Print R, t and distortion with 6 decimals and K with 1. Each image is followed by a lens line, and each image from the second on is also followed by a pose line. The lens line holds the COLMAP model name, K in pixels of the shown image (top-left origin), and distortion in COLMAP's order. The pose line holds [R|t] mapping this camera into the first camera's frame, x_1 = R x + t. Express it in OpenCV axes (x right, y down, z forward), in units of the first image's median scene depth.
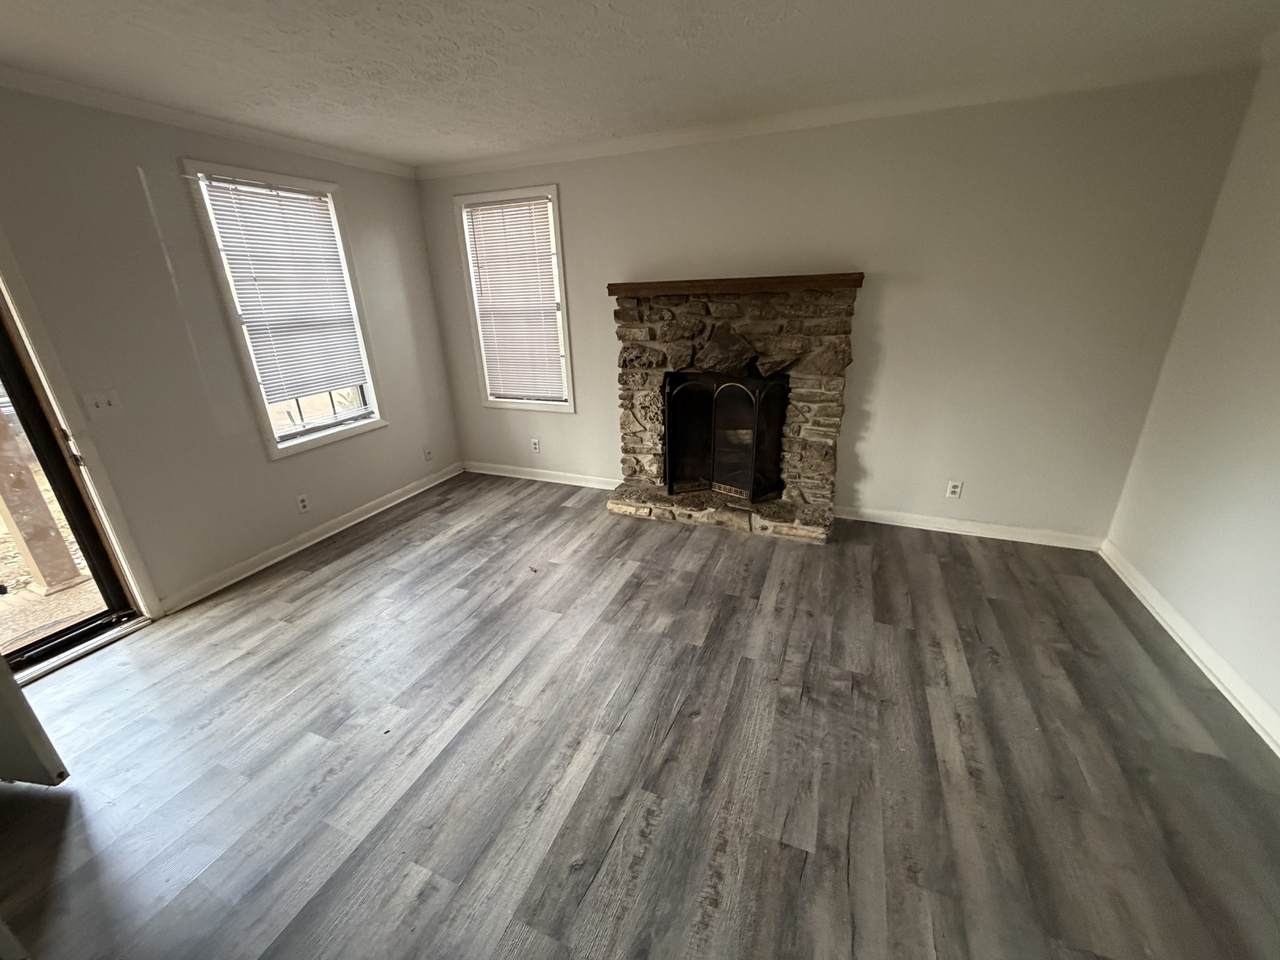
lens RADIAL K [[509.8, 0, 638.6], [0, 509.8, 478.7], [0, 0, 1]] dist [-0.001063, -0.000066]
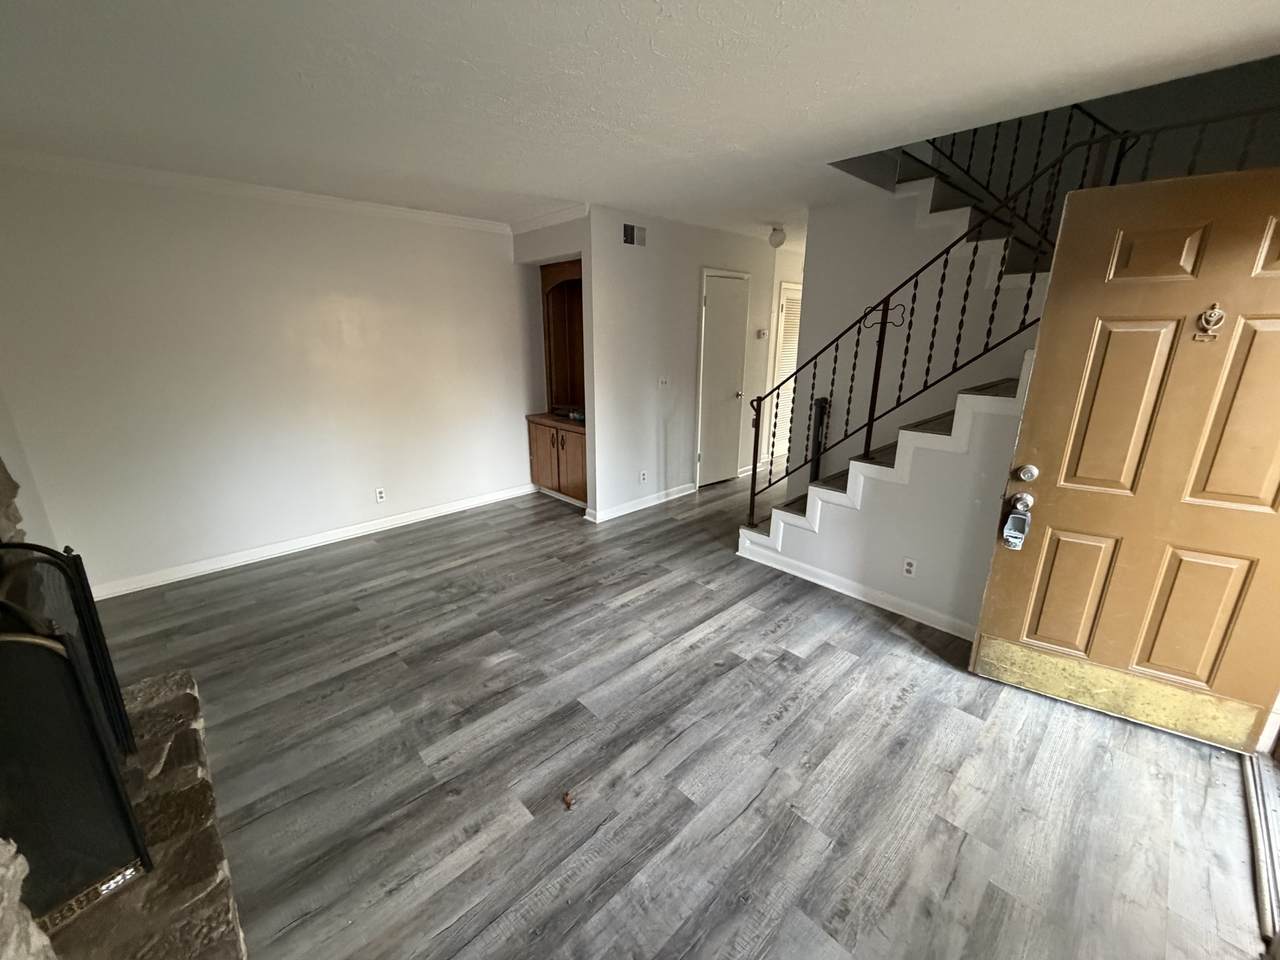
lens RADIAL K [[509.8, 0, 638.0], [0, 509.8, 479.1], [0, 0, 1]] dist [-0.001063, -0.000066]
pose [[-0.909786, -0.084674, 0.406348, -0.631089], [0.172559, 0.813208, 0.555802, -0.559184], [-0.377508, 0.575780, -0.725234, 1.543881]]
